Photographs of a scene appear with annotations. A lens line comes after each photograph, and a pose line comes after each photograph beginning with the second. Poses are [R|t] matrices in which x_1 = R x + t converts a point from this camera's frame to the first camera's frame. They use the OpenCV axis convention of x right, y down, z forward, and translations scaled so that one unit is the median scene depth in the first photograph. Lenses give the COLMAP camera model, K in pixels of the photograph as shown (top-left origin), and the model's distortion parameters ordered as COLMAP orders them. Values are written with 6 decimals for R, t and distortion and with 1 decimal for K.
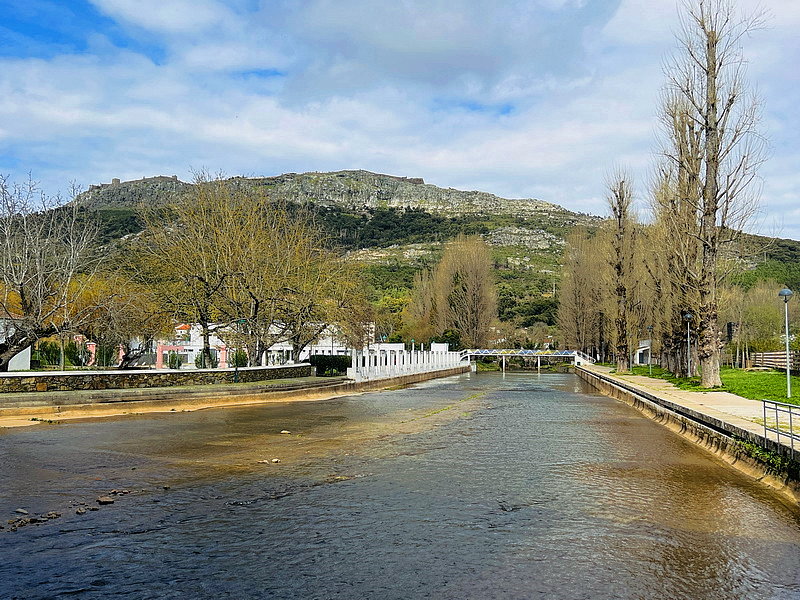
lens RADIAL K [[747.5, 0, 400.0], [0, 747.5, 300.0], [0, 0, 1]] dist [0.137233, -0.203231]
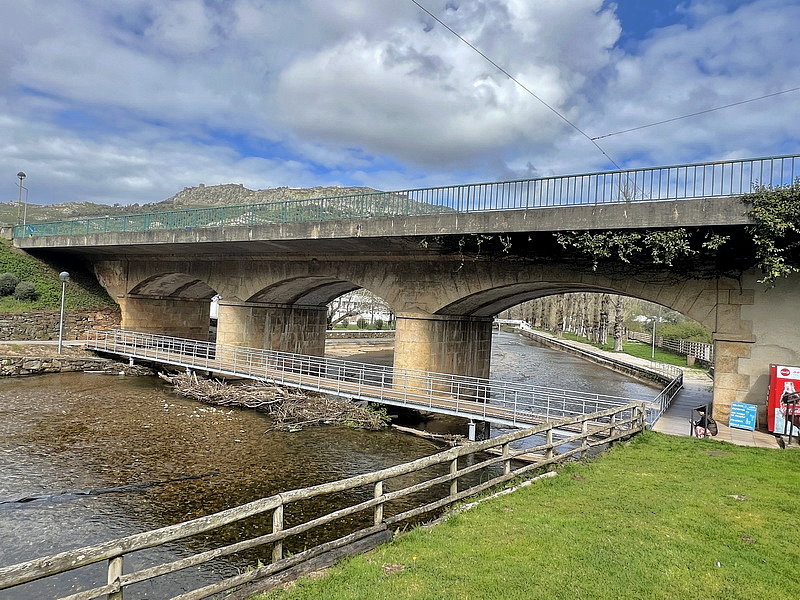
lens RADIAL K [[507.4, 0, 400.0], [0, 507.4, 300.0], [0, 0, 1]] dist [-0.000571, -0.000589]
pose [[0.997907, 0.052267, 0.038070, -0.204804], [-0.054146, 0.997275, 0.050115, -0.051968], [-0.035347, -0.052072, 0.998018, -0.331734]]
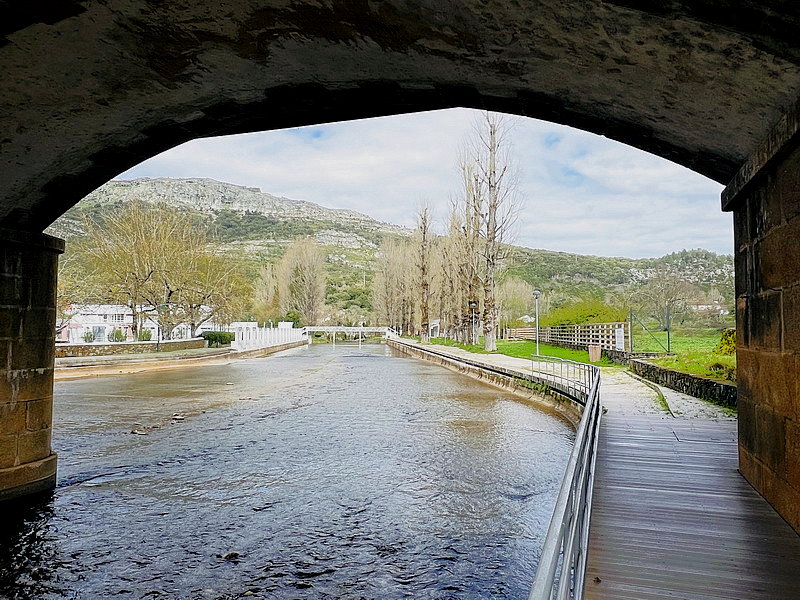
lens RADIAL K [[595.4, 0, 400.0], [0, 595.4, 300.0], [0, 0, 1]] dist [-0.039226, -0.001567]
pose [[0.964408, 0.011257, 0.264180, -0.059600], [-0.016929, 0.999672, 0.019203, -0.006860], [-0.263877, -0.022992, 0.964282, -0.082902]]
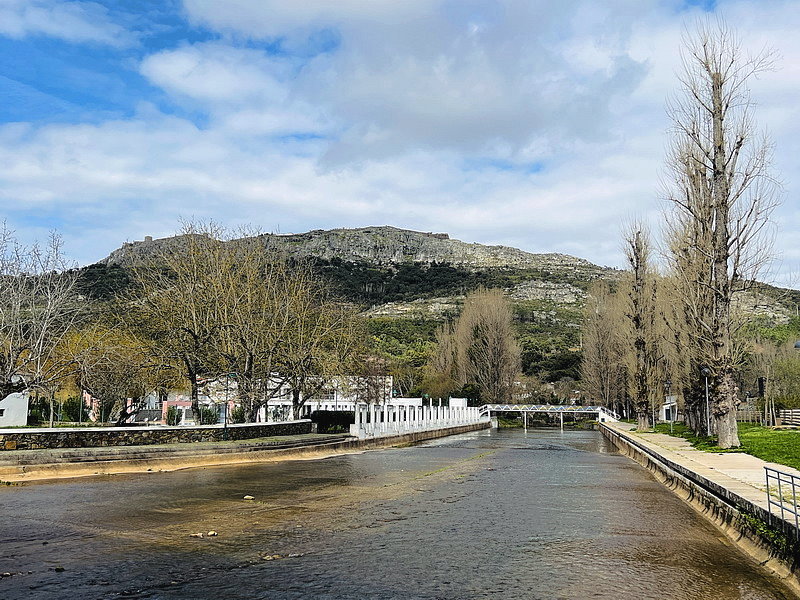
lens RADIAL K [[746.3, 0, 400.0], [0, 746.3, 300.0], [0, 0, 1]] dist [0.112138, -0.161873]
pose [[0.999347, -0.003307, -0.035981, 0.027549], [0.000686, 0.997360, -0.072613, 0.001599], [0.036126, 0.072541, 0.996711, 0.034460]]
